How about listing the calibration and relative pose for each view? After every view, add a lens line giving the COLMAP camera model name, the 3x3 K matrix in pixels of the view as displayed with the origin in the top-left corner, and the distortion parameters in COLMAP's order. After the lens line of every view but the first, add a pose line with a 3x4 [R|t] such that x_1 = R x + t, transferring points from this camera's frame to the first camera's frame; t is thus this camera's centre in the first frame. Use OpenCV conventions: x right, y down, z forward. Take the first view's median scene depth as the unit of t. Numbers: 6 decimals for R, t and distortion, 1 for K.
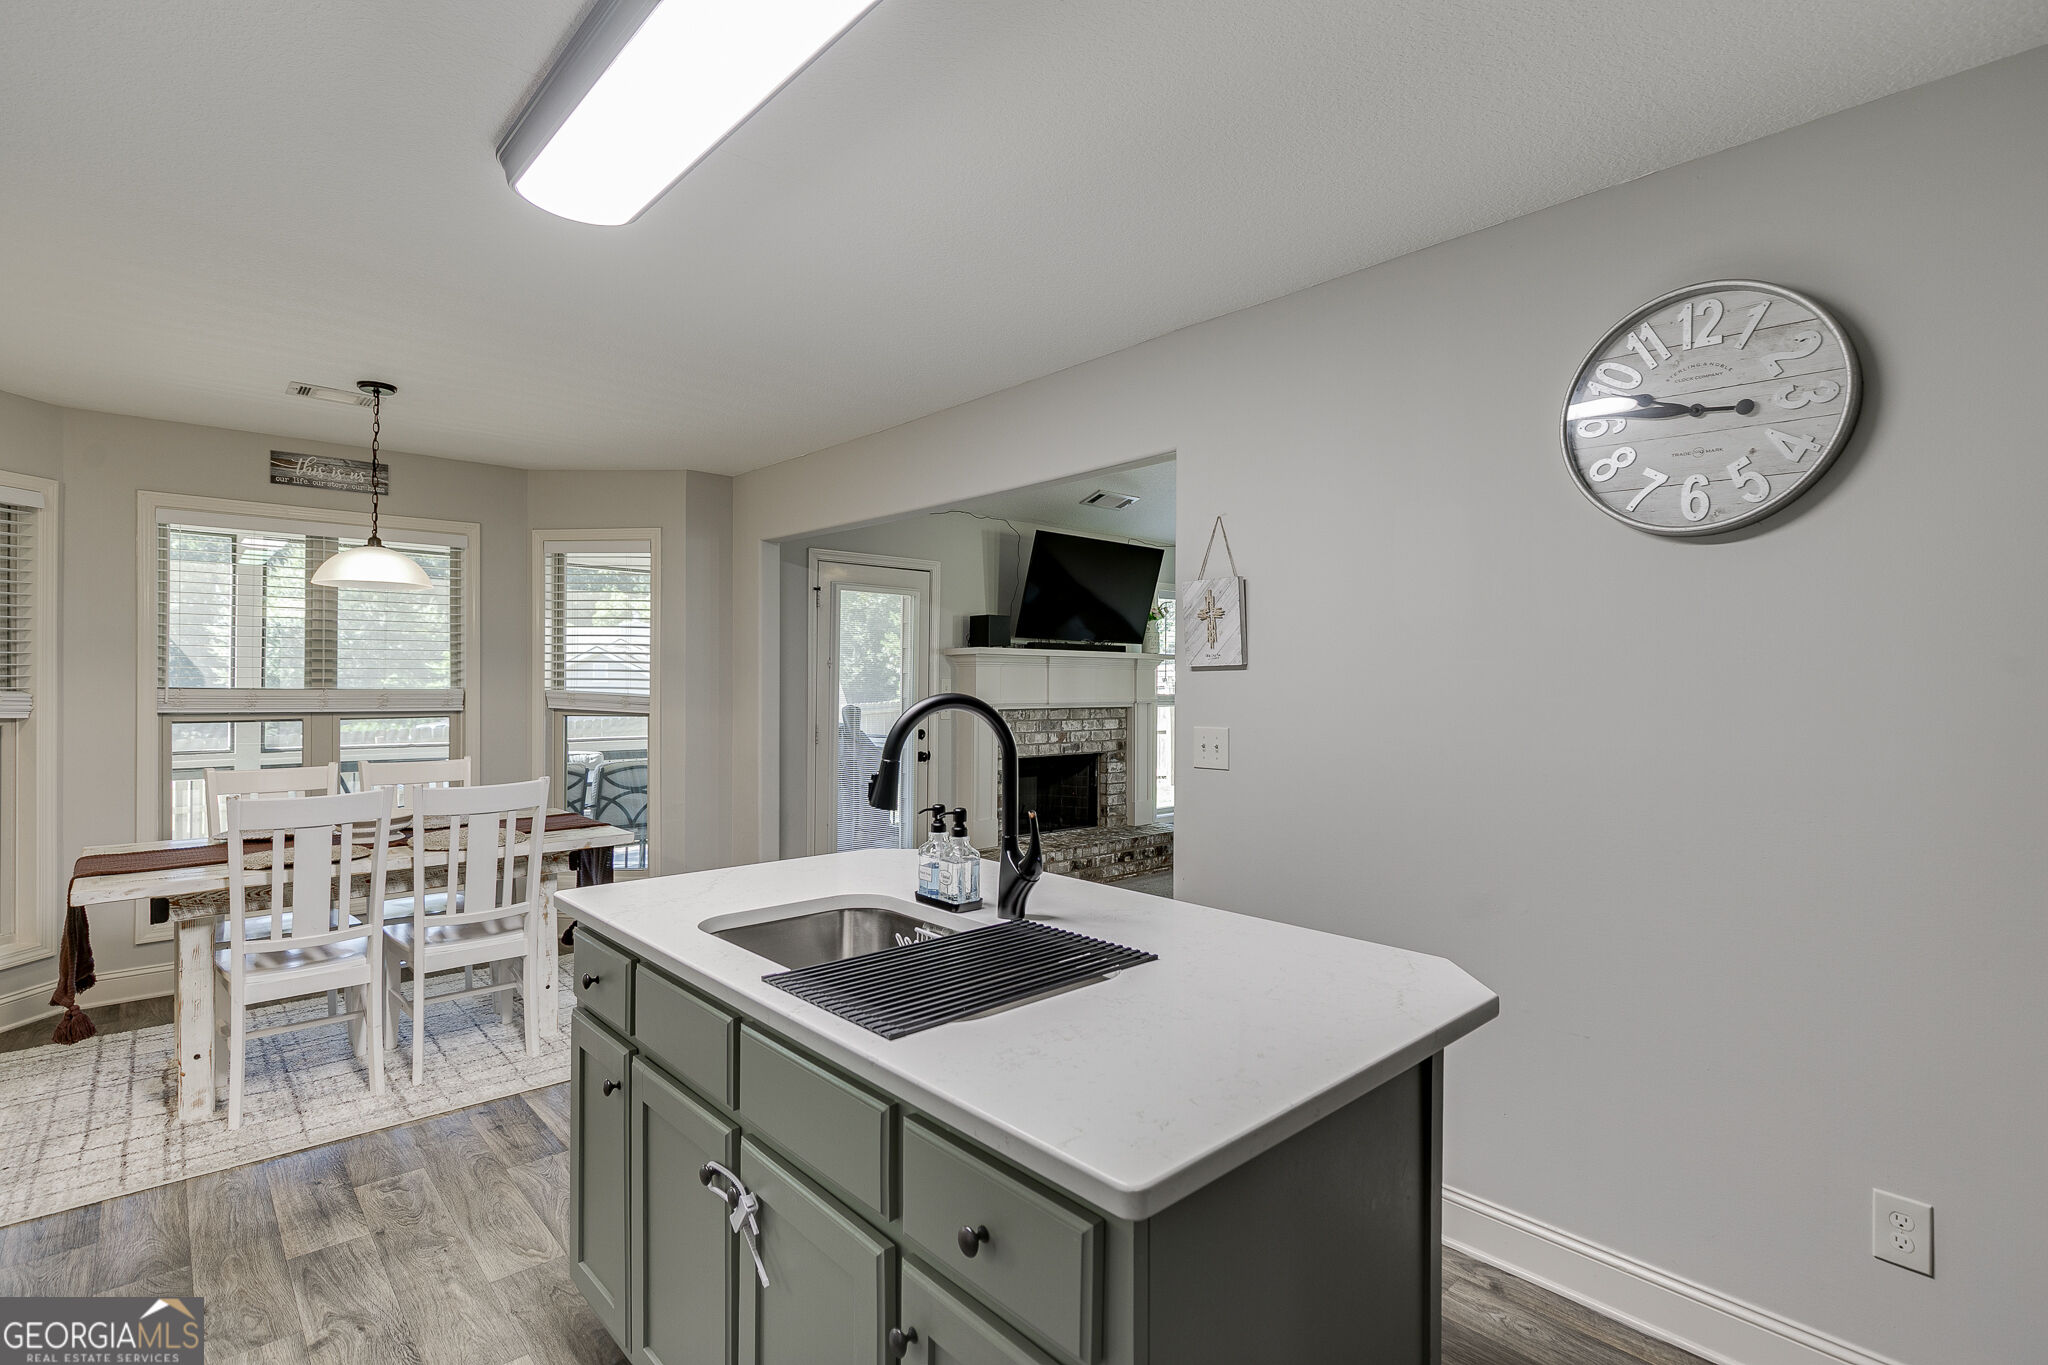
lens RADIAL K [[967.2, 0, 1021.4], [0, 967.2, 679.2], [0, 0, 1]] dist [-0.007629, 0.002154]
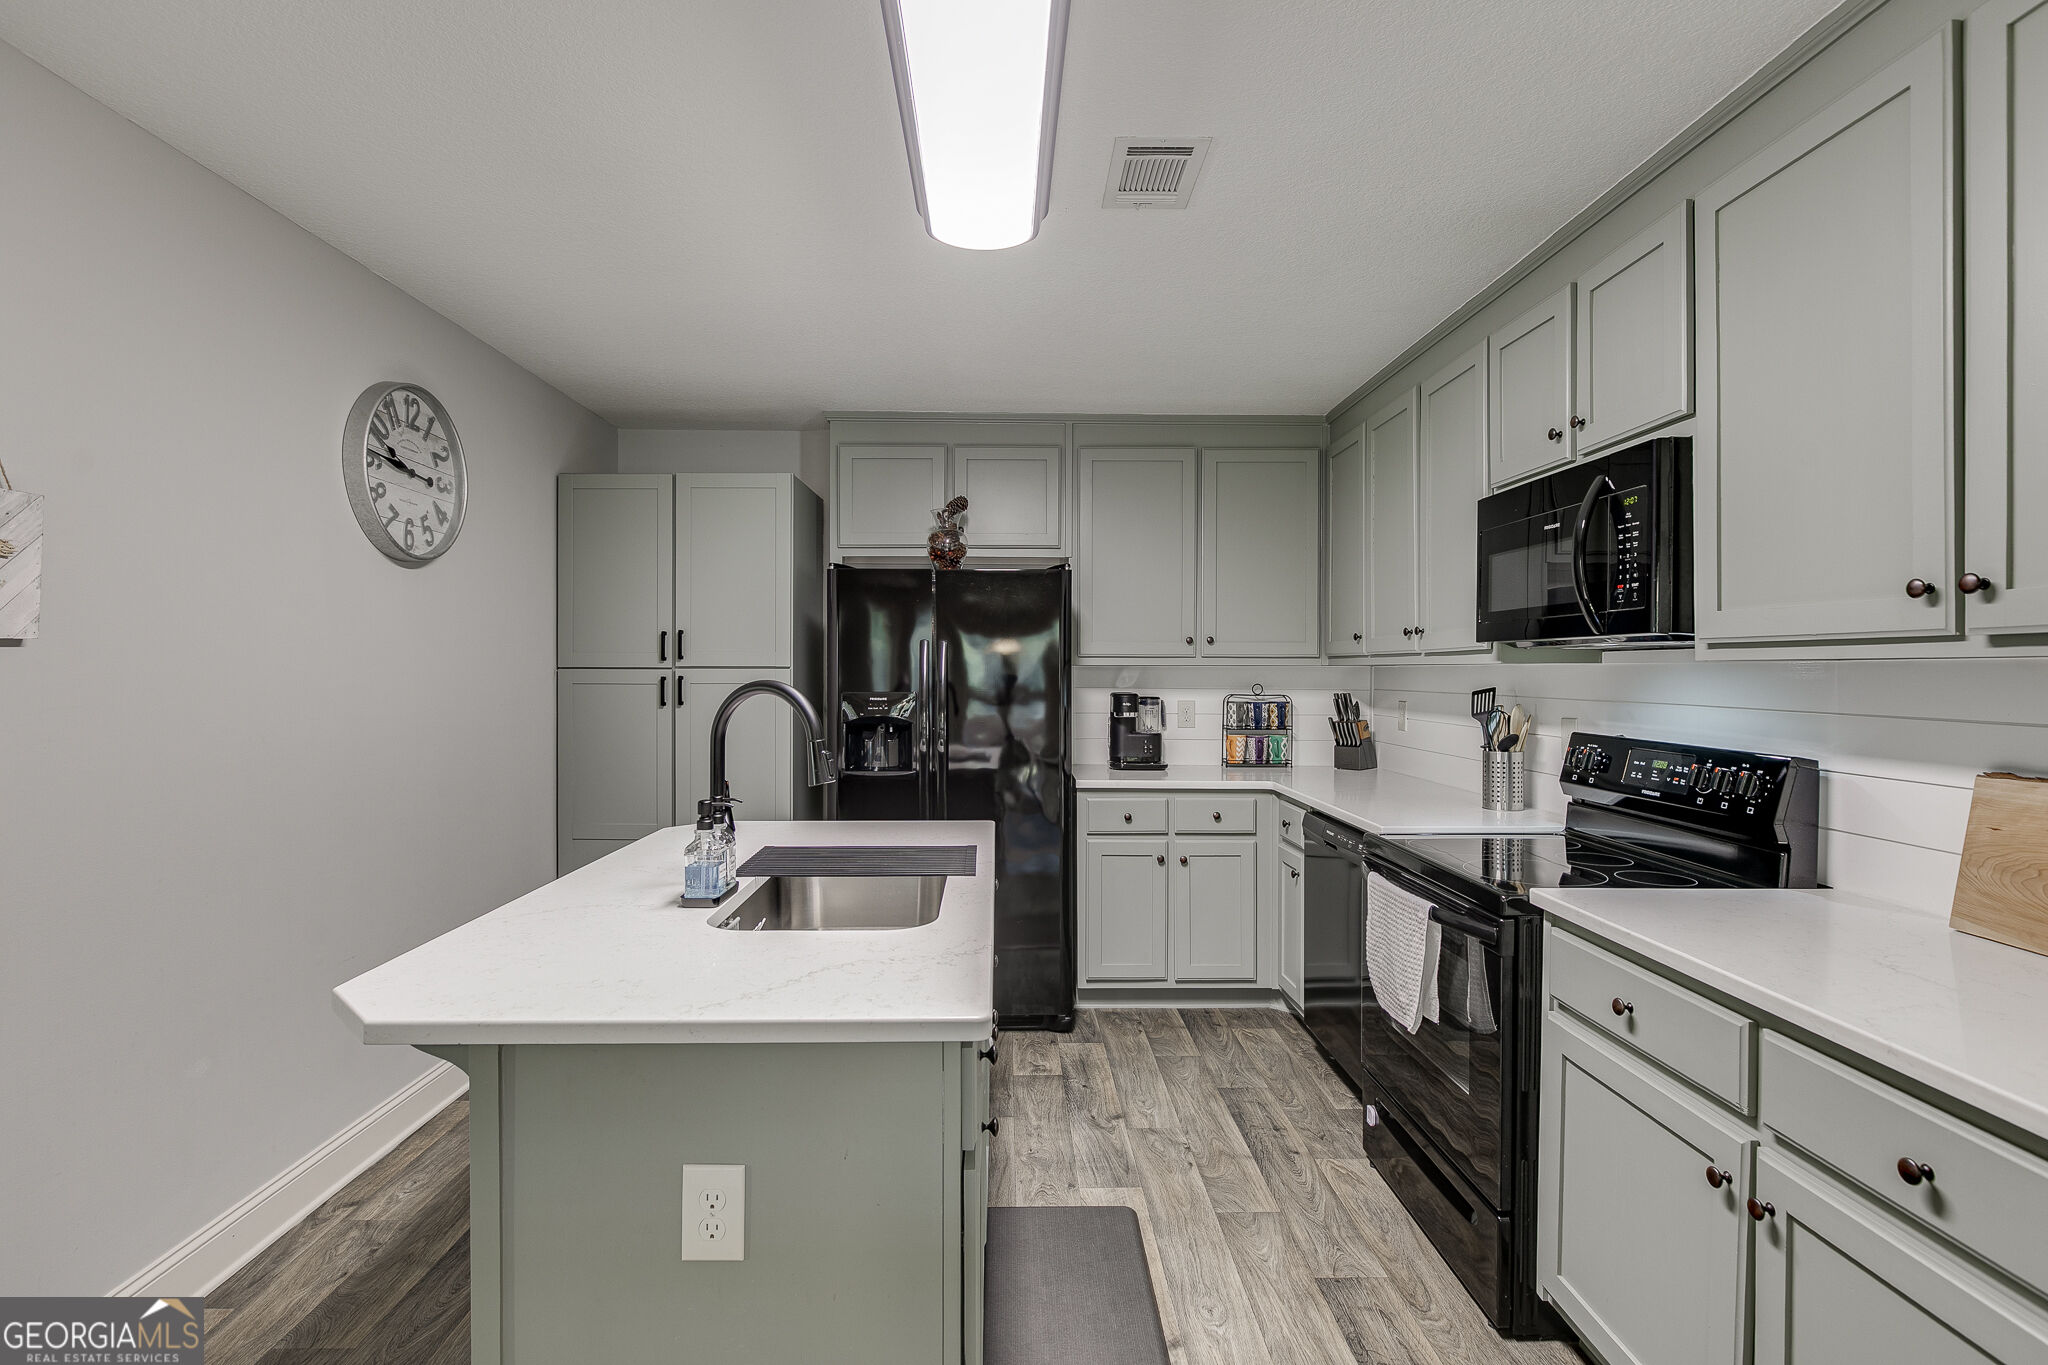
lens RADIAL K [[967.2, 0, 1015.3], [0, 967.2, 678.8], [0, 0, 1]] dist [-0.007629, 0.002154]
pose [[-0.749633, -0.017534, 0.661621, -0.344177], [-0.009362, 0.999830, 0.015890, -0.002152], [-0.661787, 0.005717, -0.749670, 0.554068]]
